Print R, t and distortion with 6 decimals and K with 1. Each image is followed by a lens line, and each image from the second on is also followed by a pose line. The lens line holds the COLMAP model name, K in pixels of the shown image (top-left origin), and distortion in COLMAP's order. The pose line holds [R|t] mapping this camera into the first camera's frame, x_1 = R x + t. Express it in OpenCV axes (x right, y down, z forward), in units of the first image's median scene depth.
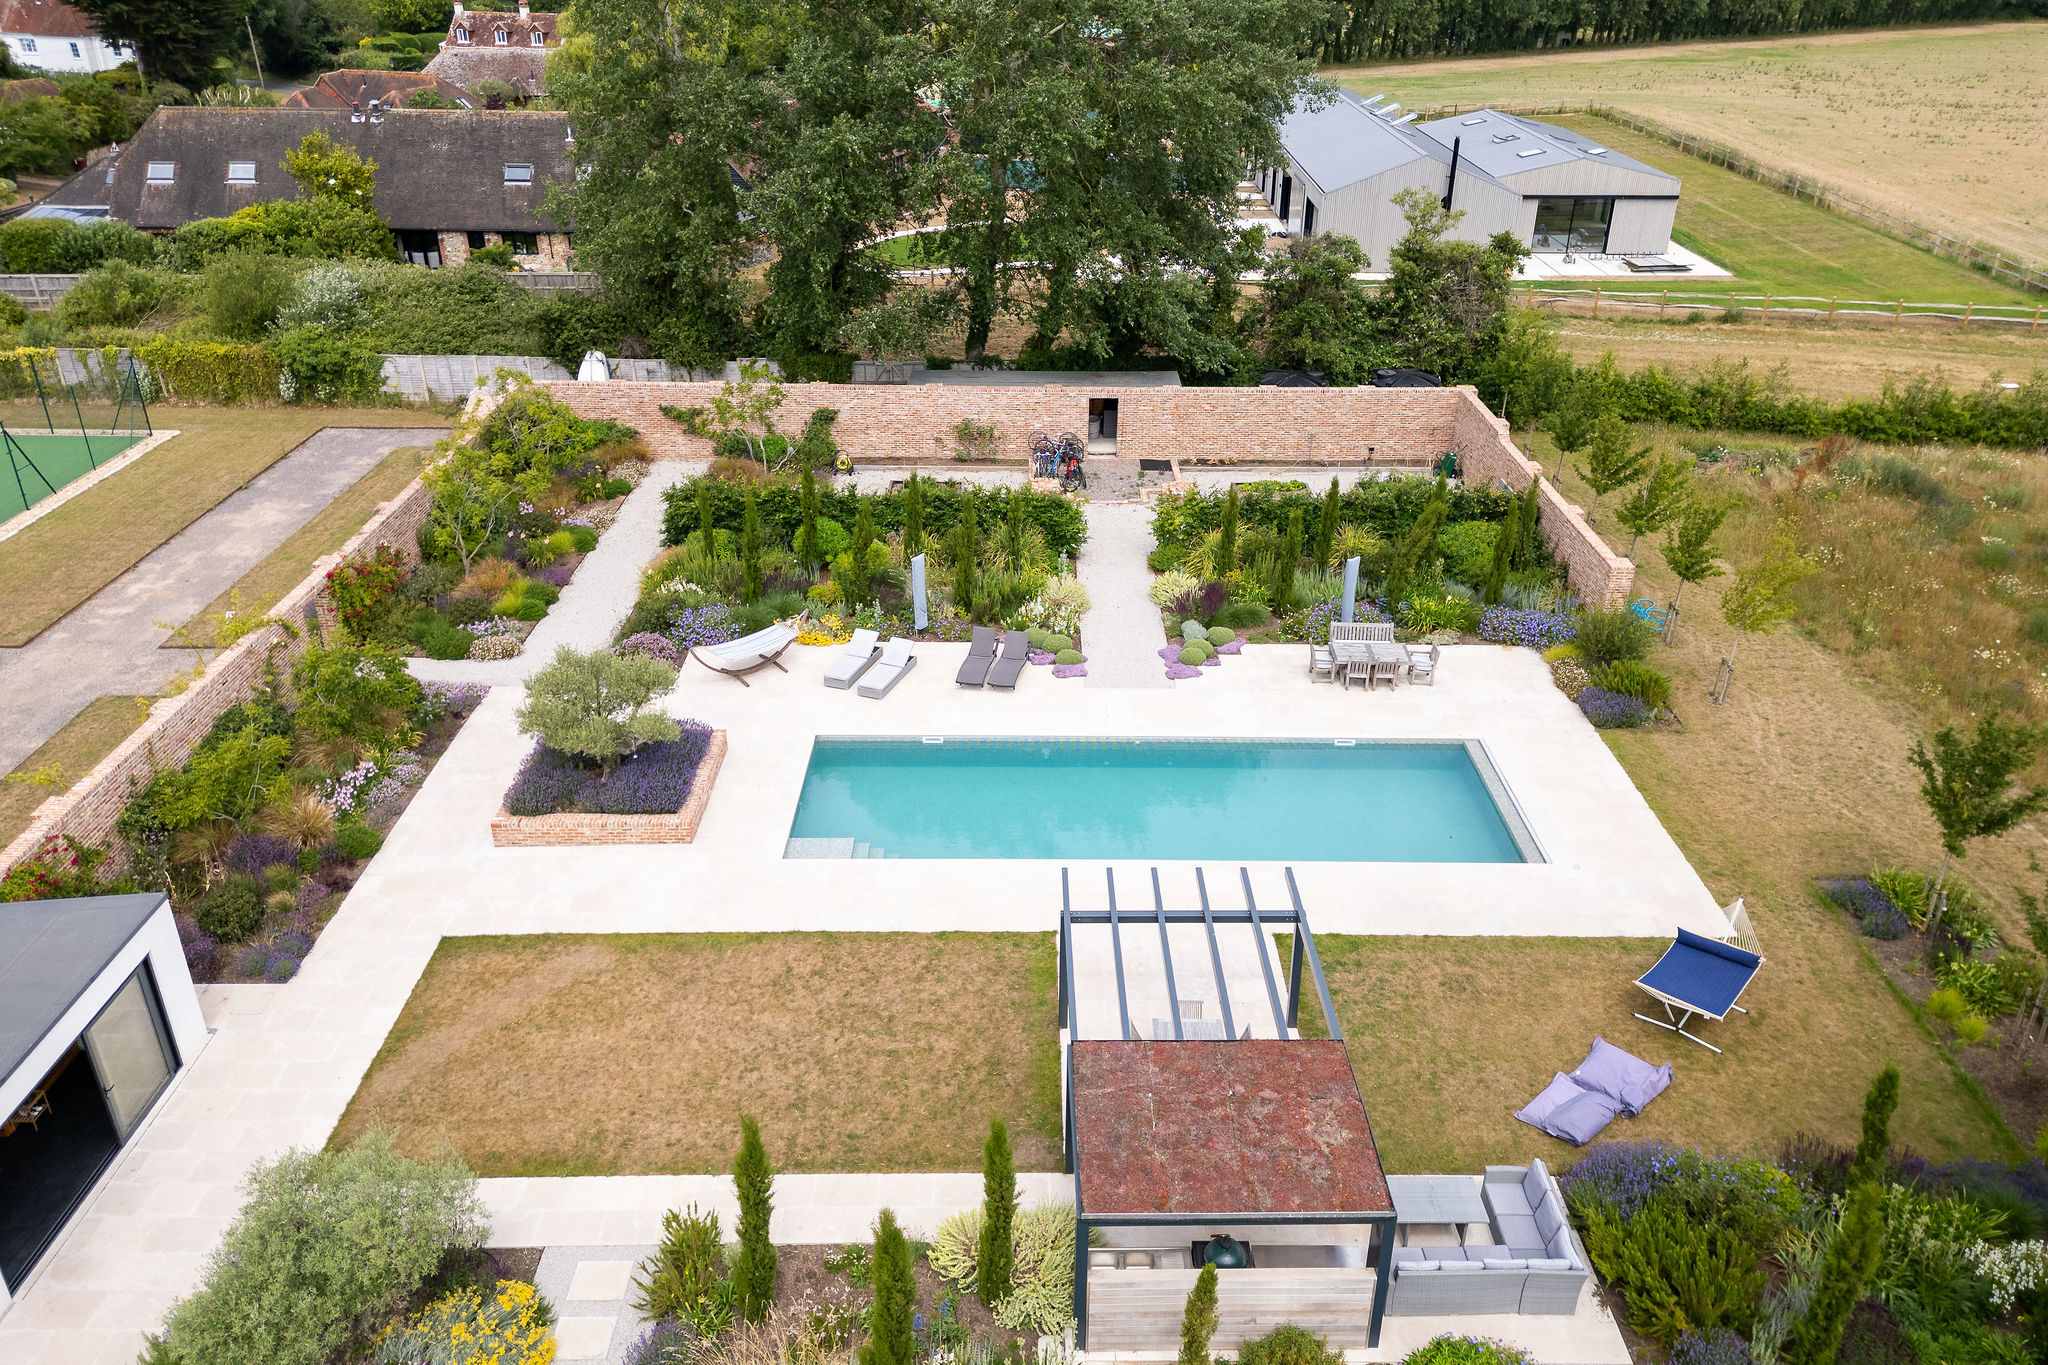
lens RADIAL K [[1509.5, 0, 1024.0], [0, 1509.5, 682.5], [0, 0, 1]] dist [0.007648, 0.001819]
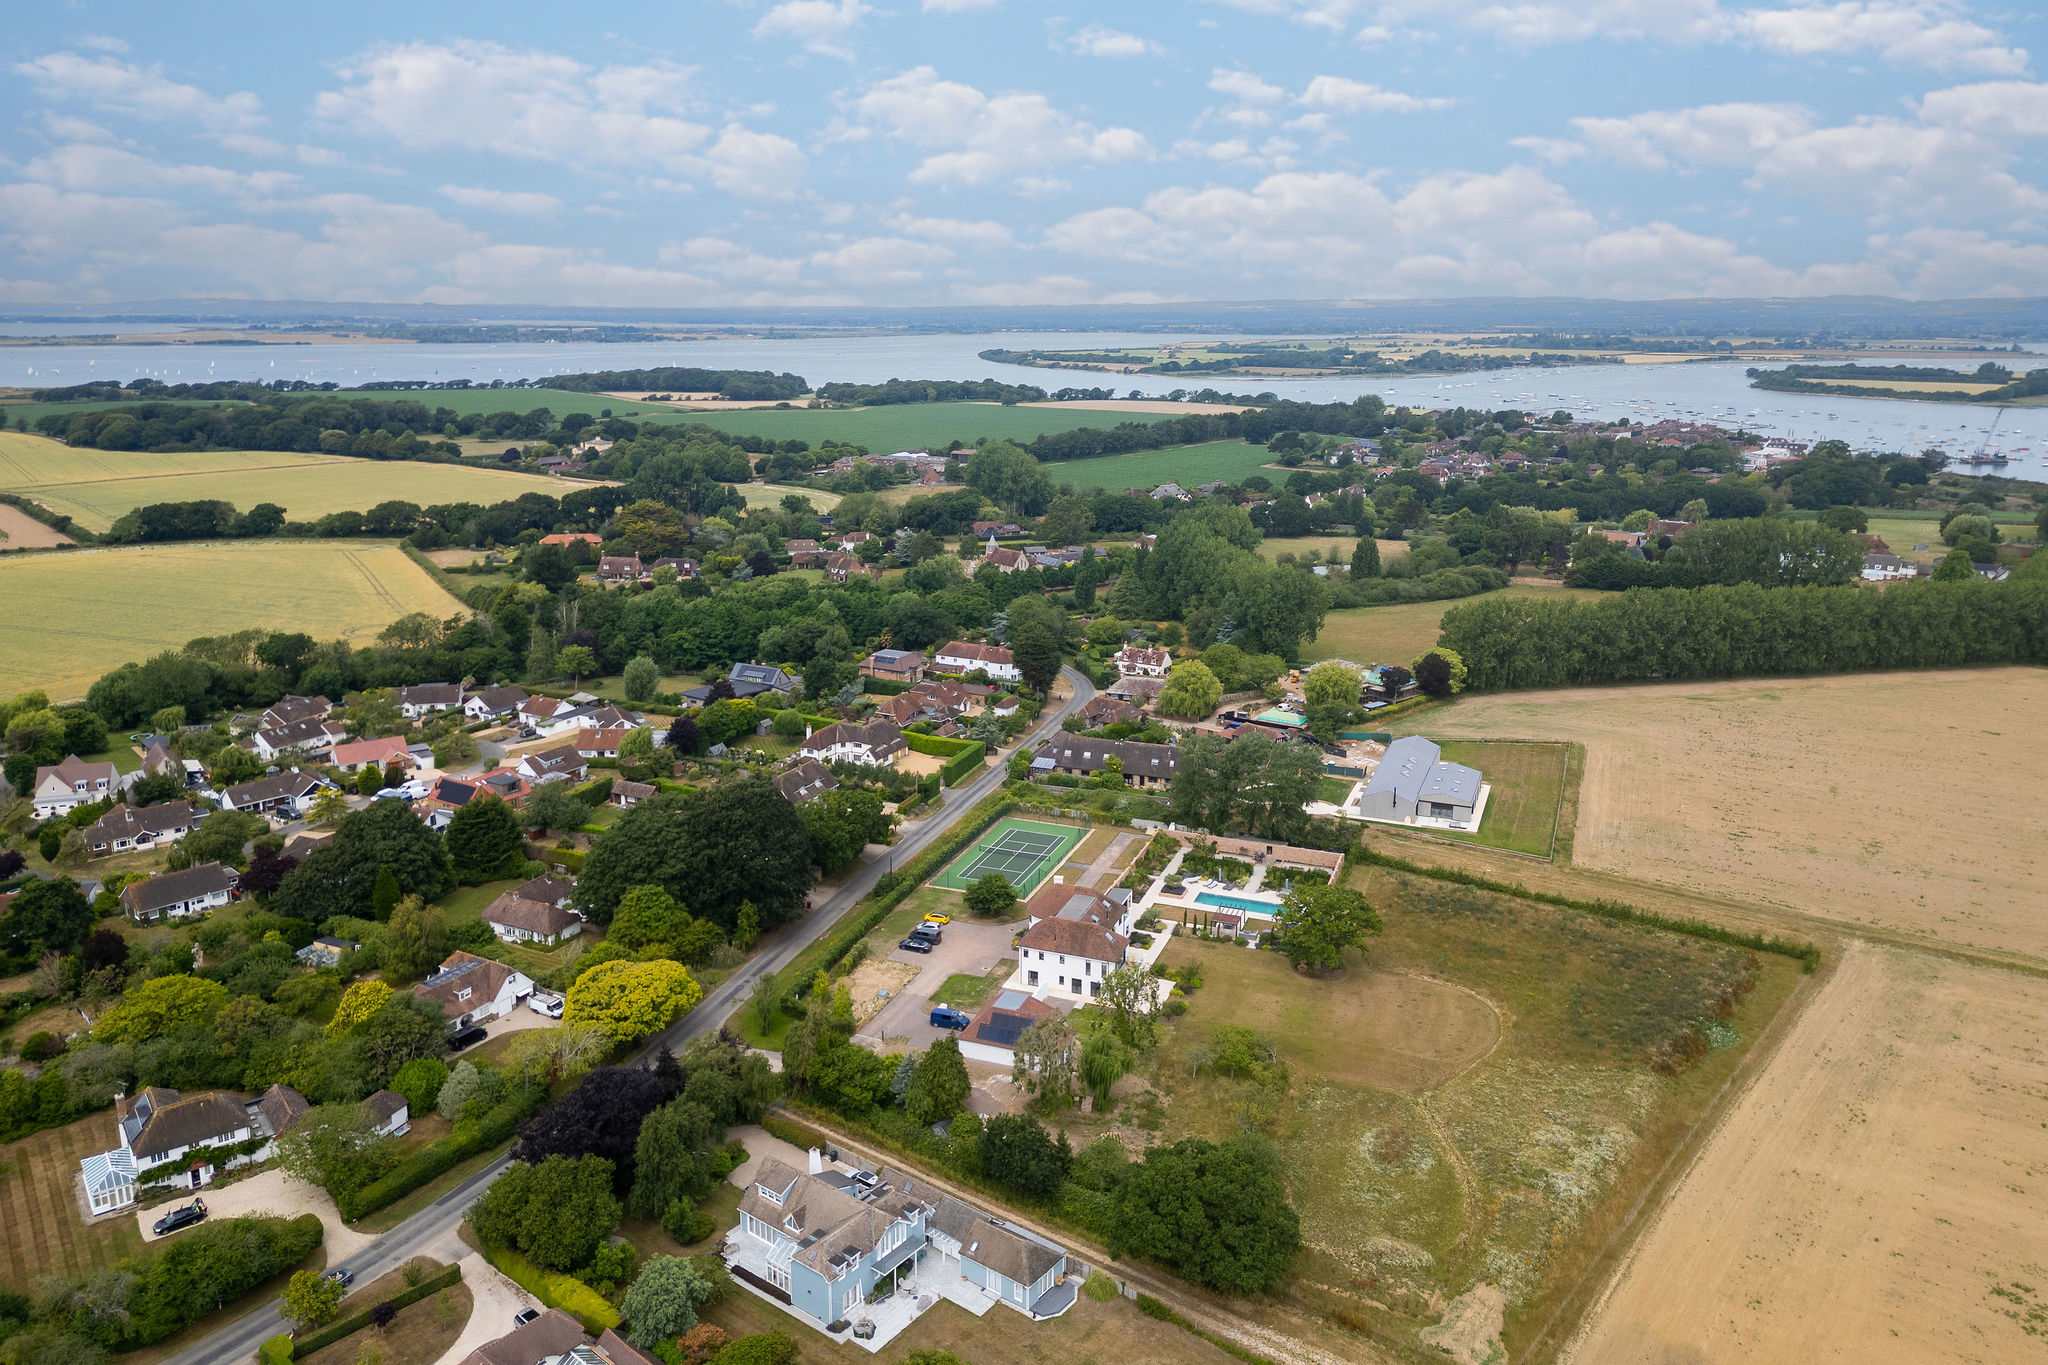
lens RADIAL K [[1509.5, 0, 1024.0], [0, 1509.5, 682.5], [0, 0, 1]] dist [0.007648, 0.001819]
pose [[0.941414, 0.097510, -0.322848, 0.919685], [-0.167540, 0.966029, -0.196770, 0.447168], [0.292694, 0.239332, 0.925770, -4.357269]]
